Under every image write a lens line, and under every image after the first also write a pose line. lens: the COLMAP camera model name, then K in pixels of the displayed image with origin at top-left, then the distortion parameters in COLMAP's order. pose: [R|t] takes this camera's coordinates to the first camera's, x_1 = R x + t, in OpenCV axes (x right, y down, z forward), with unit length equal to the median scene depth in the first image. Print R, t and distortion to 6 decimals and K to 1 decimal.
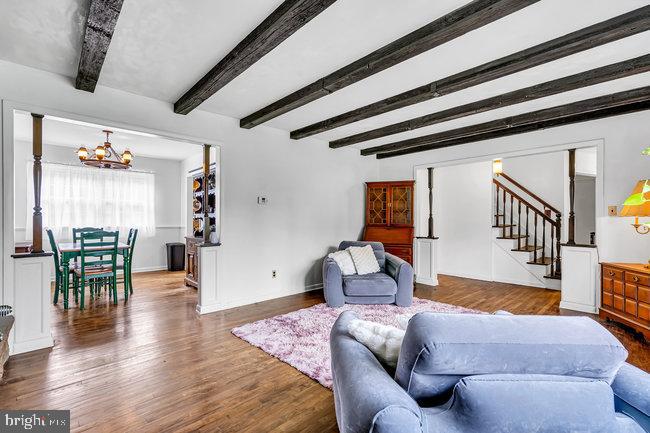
lens RADIAL K [[294.3, 0, 324.8], [0, 294.3, 217.0], [0, 0, 1]] dist [0.002755, 0.000227]
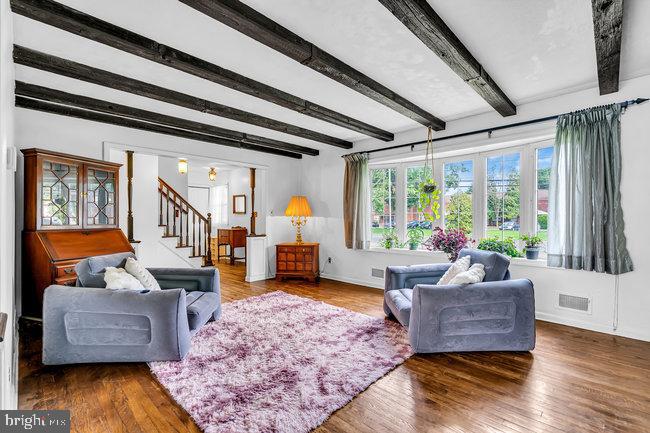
lens RADIAL K [[294.3, 0, 324.9], [0, 294.3, 219.9], [0, 0, 1]] dist [0.002755, 0.000227]
pose [[-0.045589, -0.006498, 0.998939, -0.623359], [-0.007456, 0.999953, 0.006164, 0.006198], [-0.998932, -0.007167, -0.045635, 0.747852]]
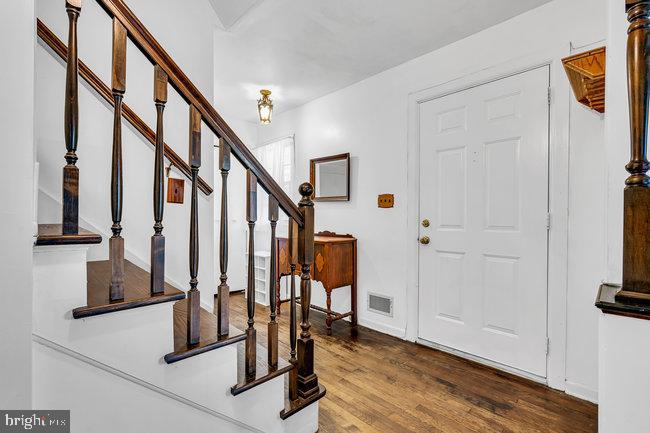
lens RADIAL K [[294.3, 0, 325.0], [0, 294.3, 217.5], [0, 0, 1]] dist [0.002755, 0.000227]
pose [[-0.022634, 0.002222, 0.999741, 0.641974], [-0.010317, 0.999944, -0.002456, 0.029936], [-0.999691, -0.010370, -0.022610, 1.297755]]
